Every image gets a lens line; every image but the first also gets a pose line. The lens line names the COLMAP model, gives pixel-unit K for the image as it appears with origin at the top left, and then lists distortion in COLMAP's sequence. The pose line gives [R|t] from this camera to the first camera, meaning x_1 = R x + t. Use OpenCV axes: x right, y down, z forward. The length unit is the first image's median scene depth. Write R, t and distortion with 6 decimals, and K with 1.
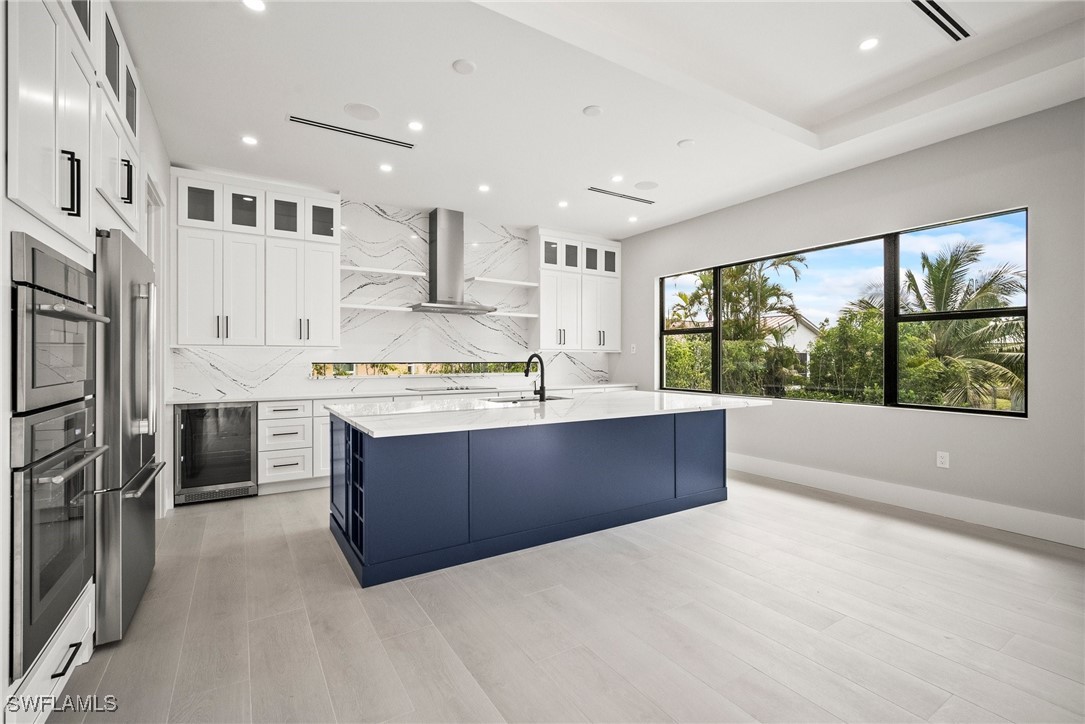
lens RADIAL K [[481.6, 0, 542.9], [0, 481.6, 357.1], [0, 0, 1]] dist [-0.007700, 0.000165]
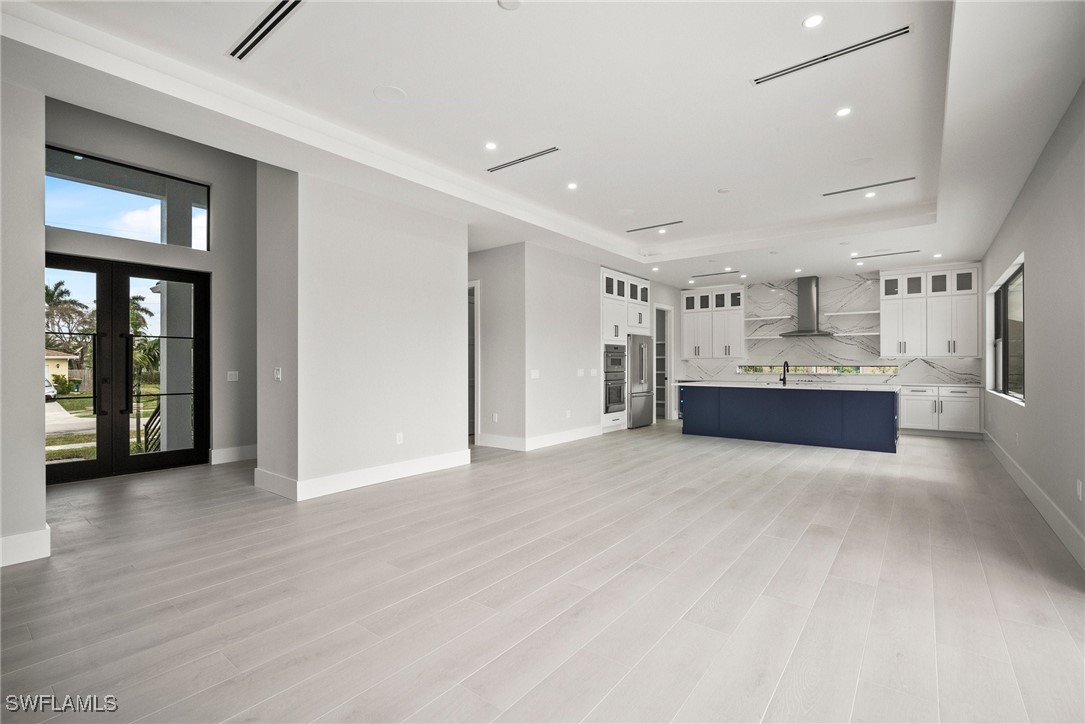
lens RADIAL K [[485.4, 0, 542.5], [0, 485.4, 362.0], [0, 0, 1]] dist [-0.008444, 0.000090]
pose [[0.333182, -0.005739, -0.942845, 1.148852], [0.003013, 0.999983, -0.005022, 0.003136], [0.942858, -0.001167, 0.333194, -0.472476]]
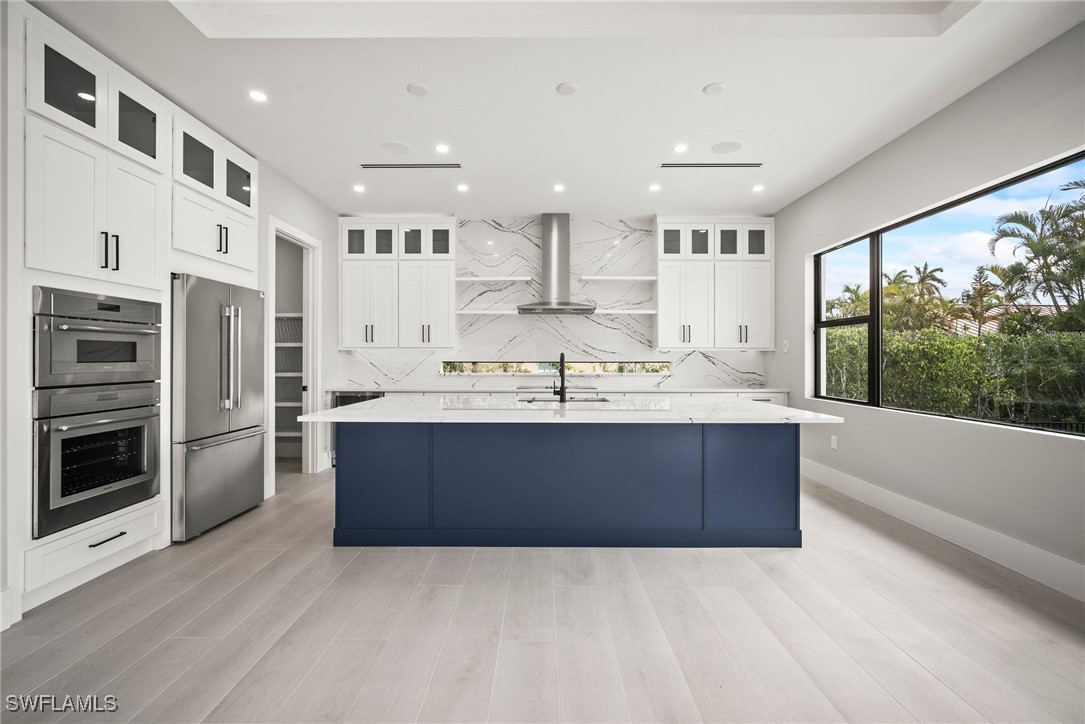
lens RADIAL K [[481.6, 0, 542.9], [0, 481.6, 357.1], [0, 0, 1]] dist [-0.007700, 0.000165]
pose [[0.844259, -0.001217, -0.535933, 0.344072], [0.001004, 0.999999, -0.000689, 0.001619], [0.535934, 0.000044, 0.844260, 0.122303]]
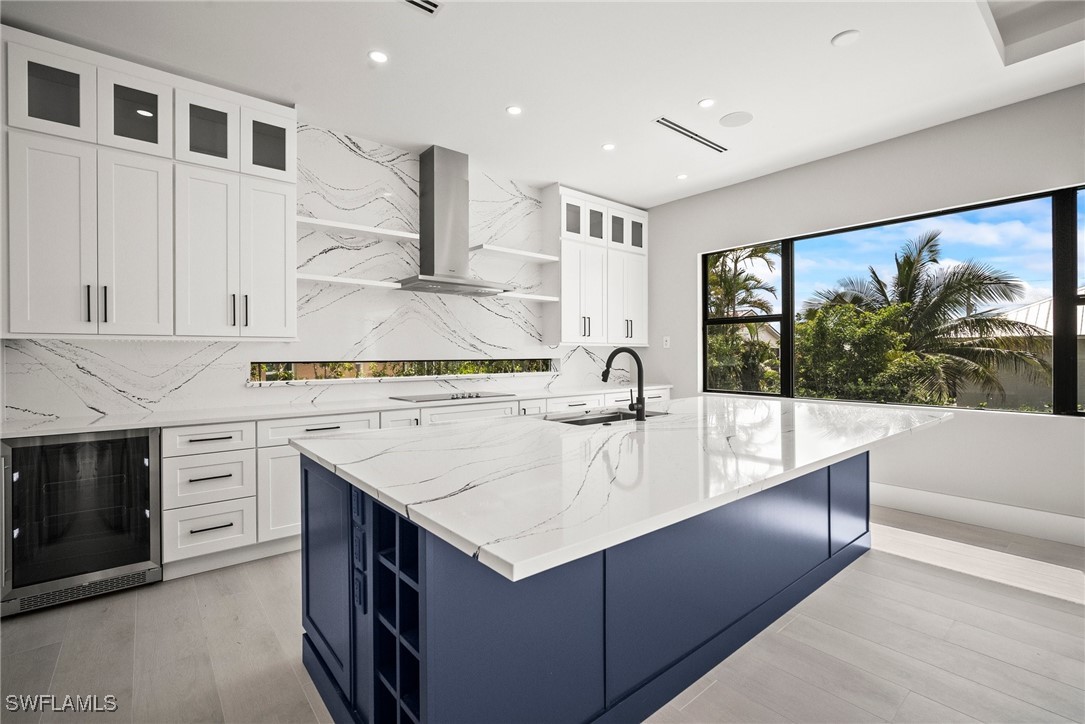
lens RADIAL K [[485.0, 0, 544.2], [0, 485.0, 354.0], [0, 0, 1]] dist [-0.007944, 0.000801]
pose [[0.991715, -0.003877, 0.128400, -0.152990], [0.003617, 0.999991, 0.002259, 0.000569], [-0.128407, -0.001776, 0.991720, 0.265624]]
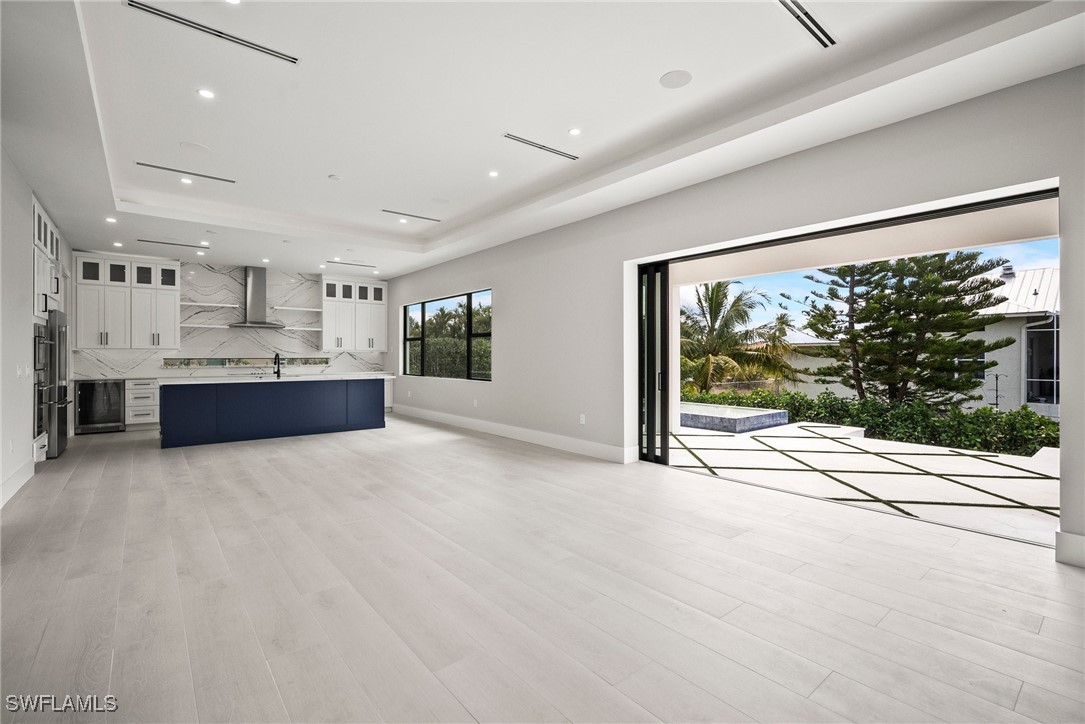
lens RADIAL K [[489.2, 0, 539.0], [0, 489.2, 353.3], [0, 0, 1]] dist [-0.002988, 0.000183]
pose [[0.993340, -0.001181, 0.115217, 0.601716], [0.001559, 0.999994, -0.003187, 0.000554], [-0.115212, 0.003345, 0.993335, -0.816784]]
